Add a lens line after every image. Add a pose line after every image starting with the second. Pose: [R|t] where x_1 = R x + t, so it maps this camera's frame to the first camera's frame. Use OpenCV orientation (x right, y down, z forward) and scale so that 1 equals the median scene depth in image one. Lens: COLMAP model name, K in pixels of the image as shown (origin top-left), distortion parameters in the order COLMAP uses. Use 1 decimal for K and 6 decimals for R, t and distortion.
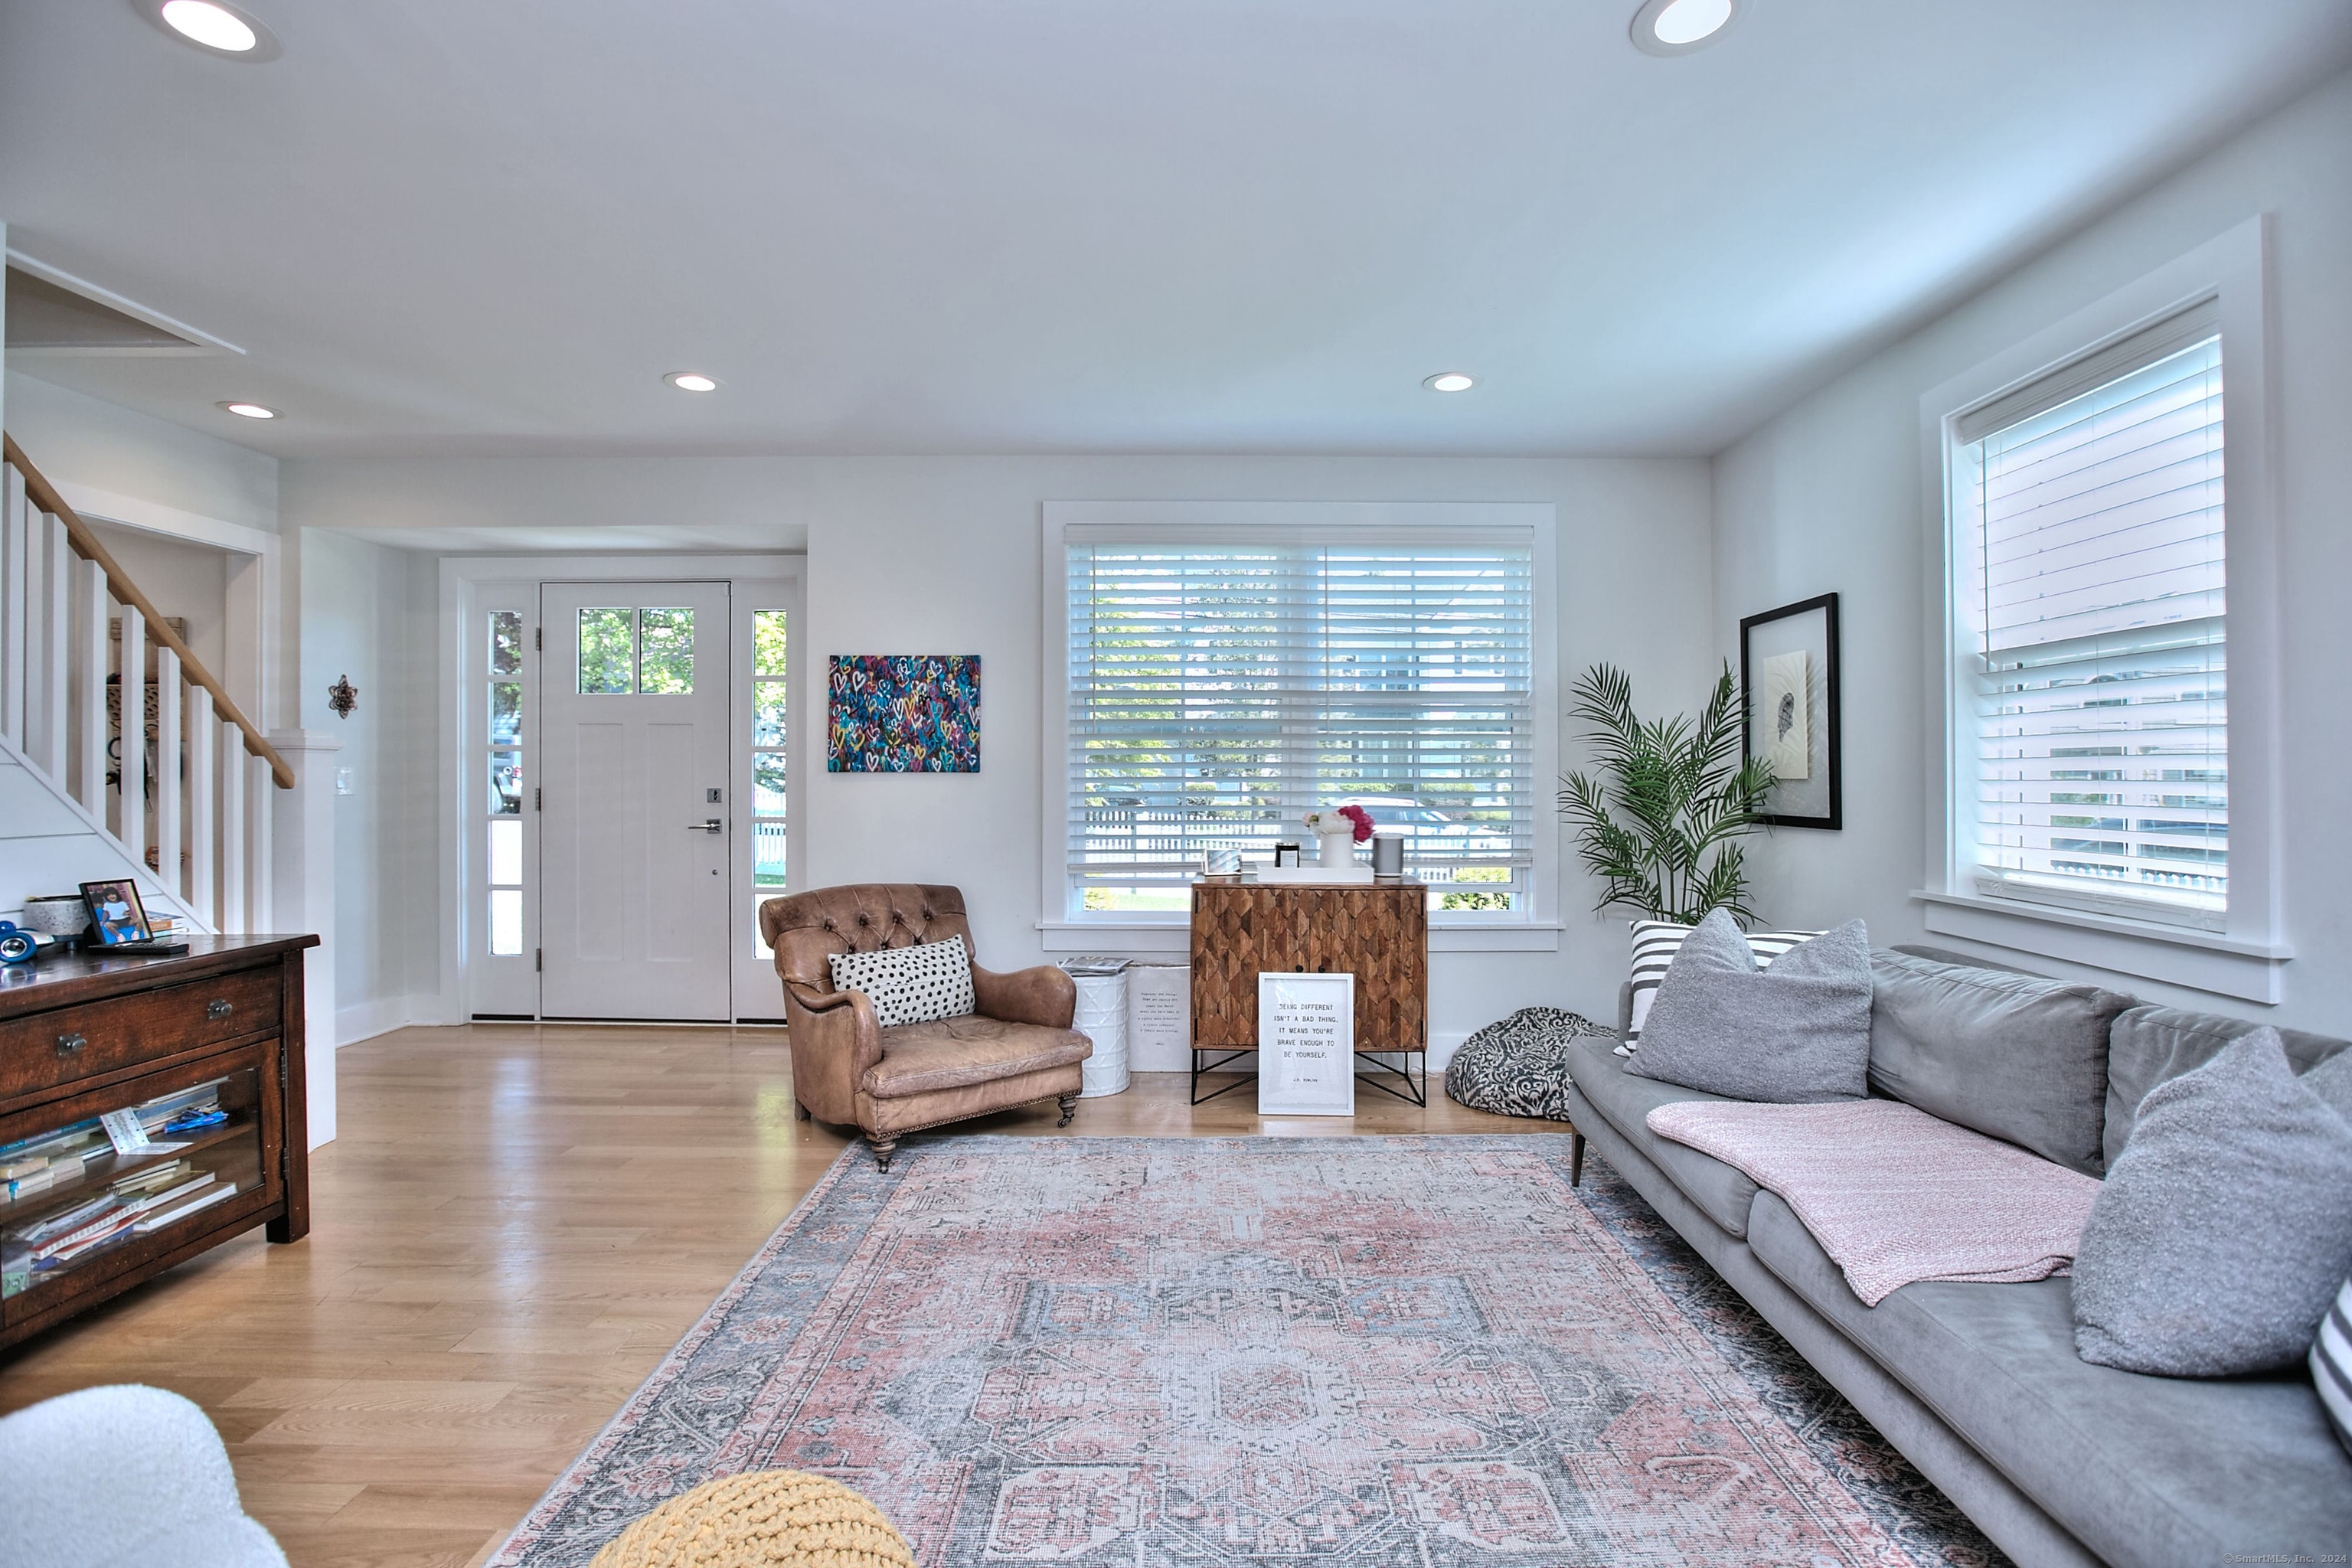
lens RADIAL K [[1139.7, 0, 1223.7], [0, 1139.7, 756.1], [0, 0, 1]] dist [-0.076986, 0.030739]
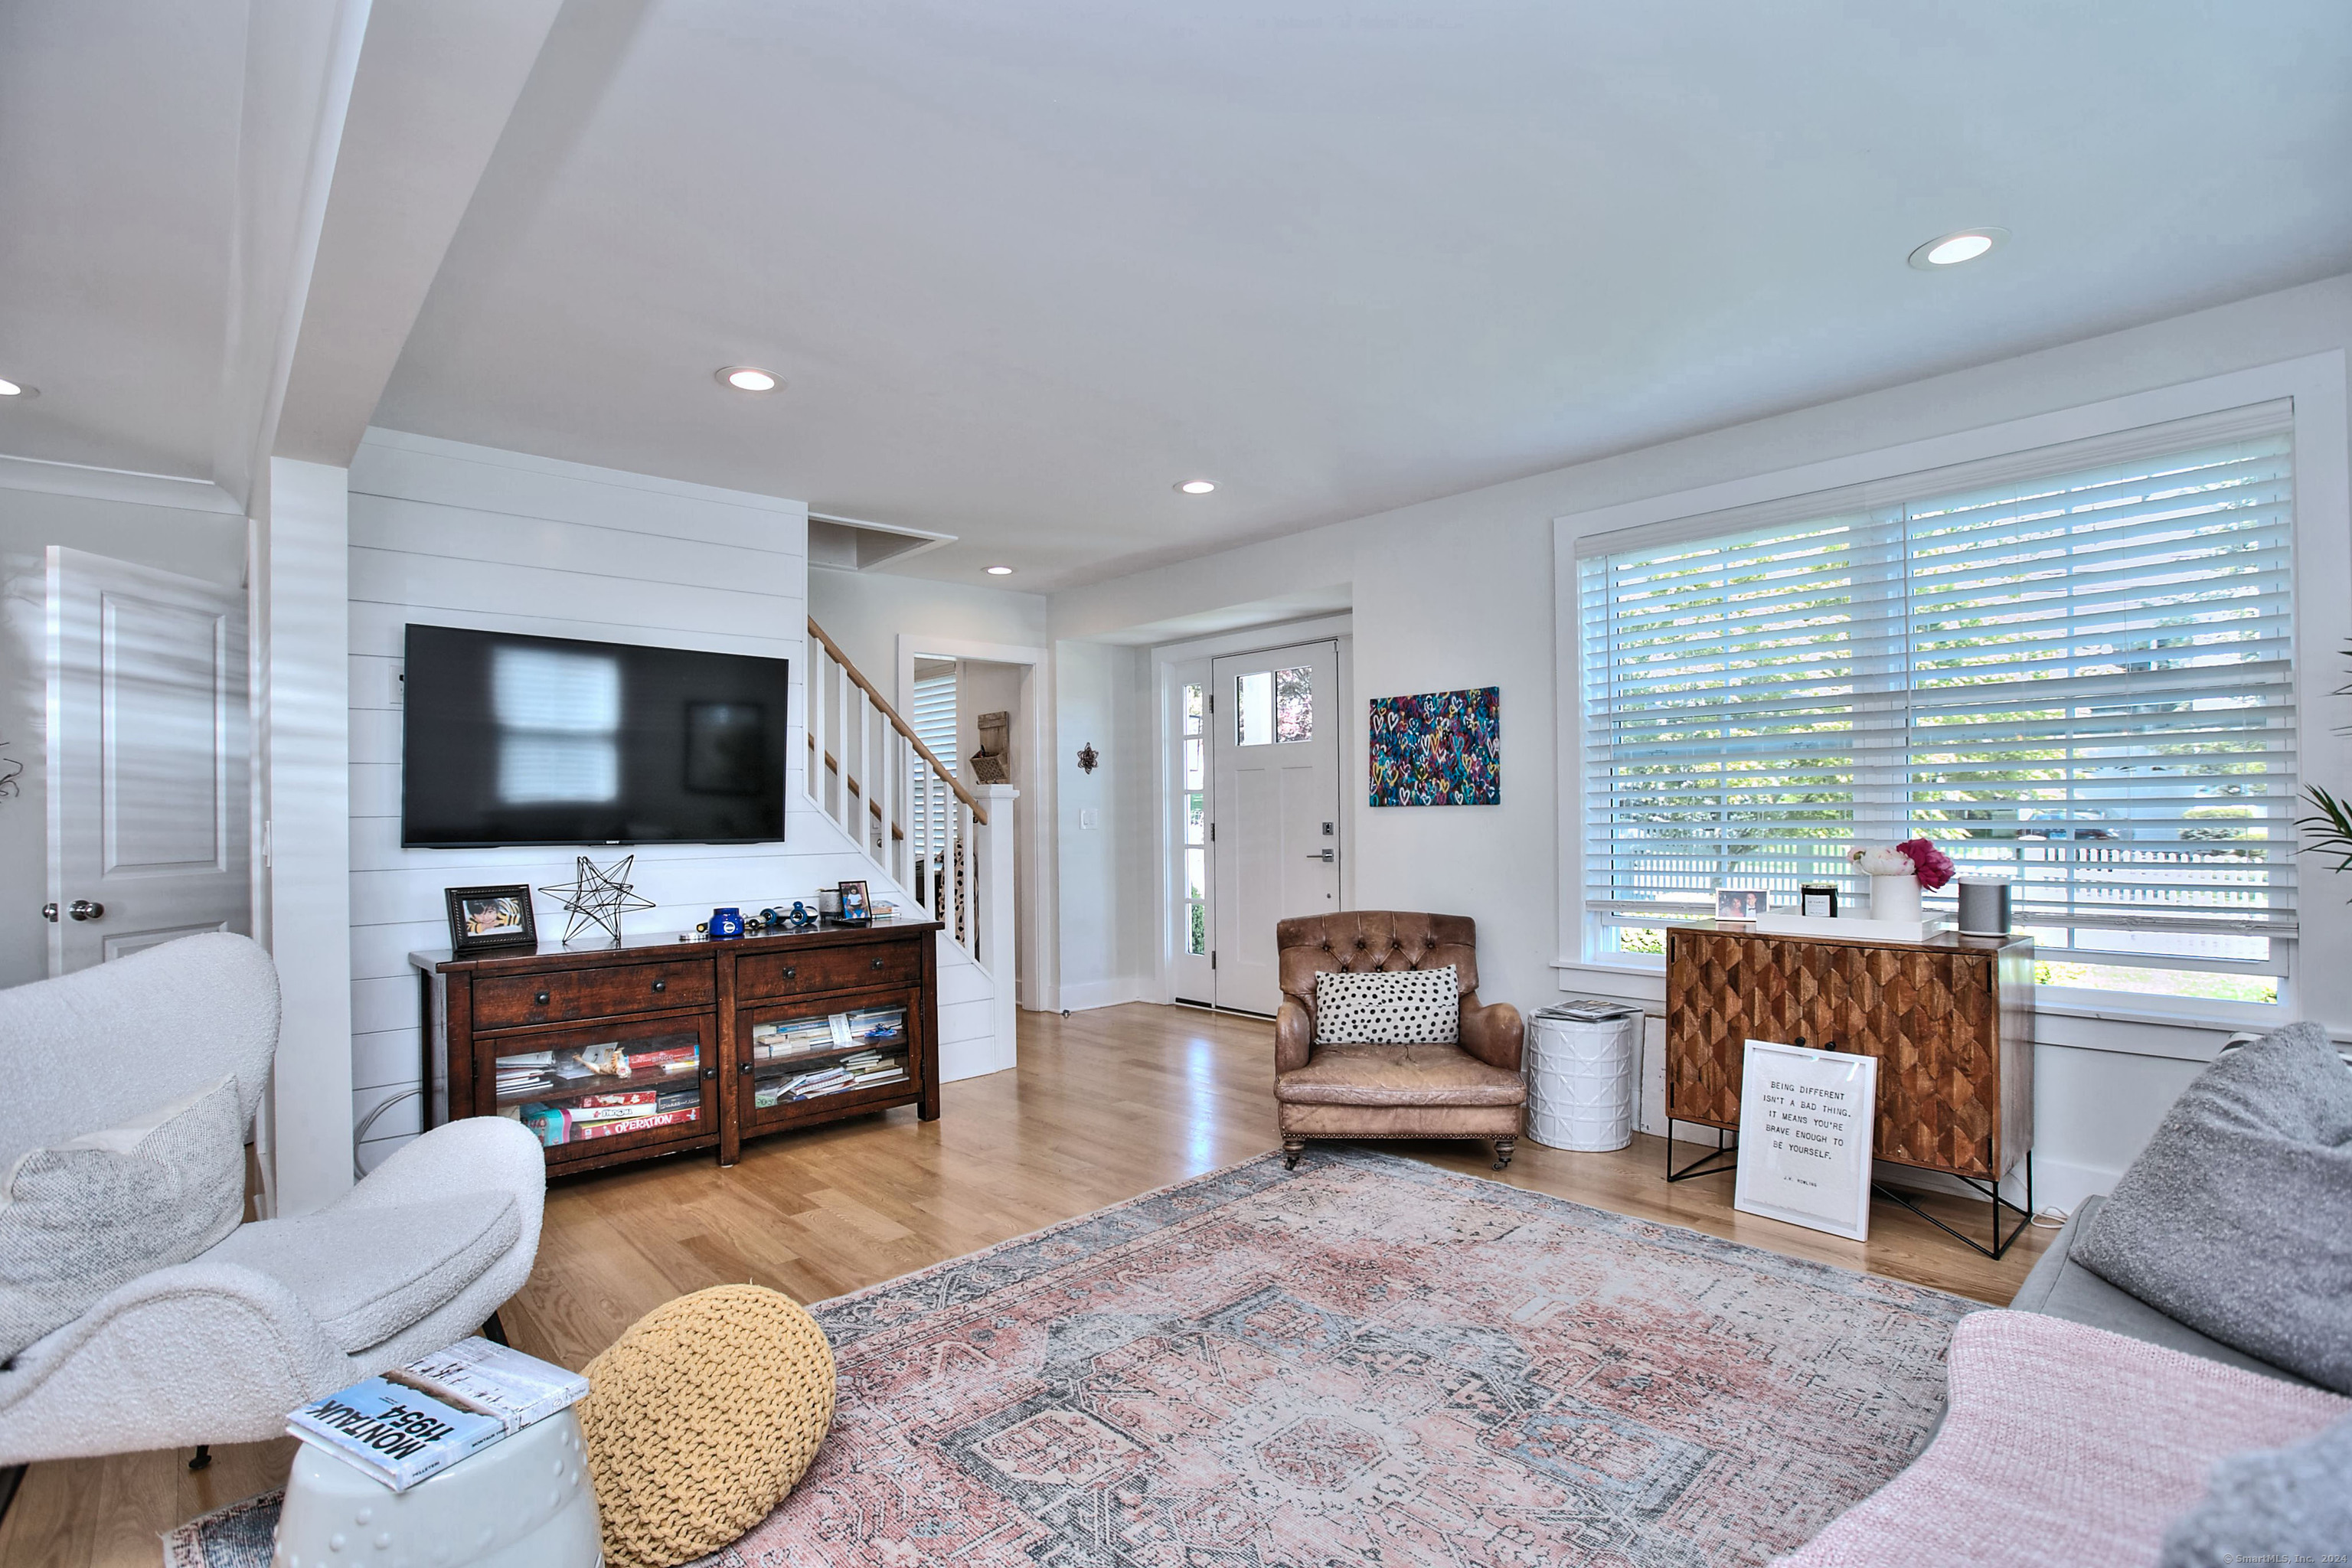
lens RADIAL K [[1130.8, 0, 1176.0], [0, 1130.8, 784.0], [0, 0, 1]] dist [-0.079342, 0.045242]
pose [[0.652730, -0.031071, -0.756953, 0.376775], [0.028212, 0.999462, -0.016698, 0.005524], [0.757065, -0.010456, 0.653255, 0.158004]]
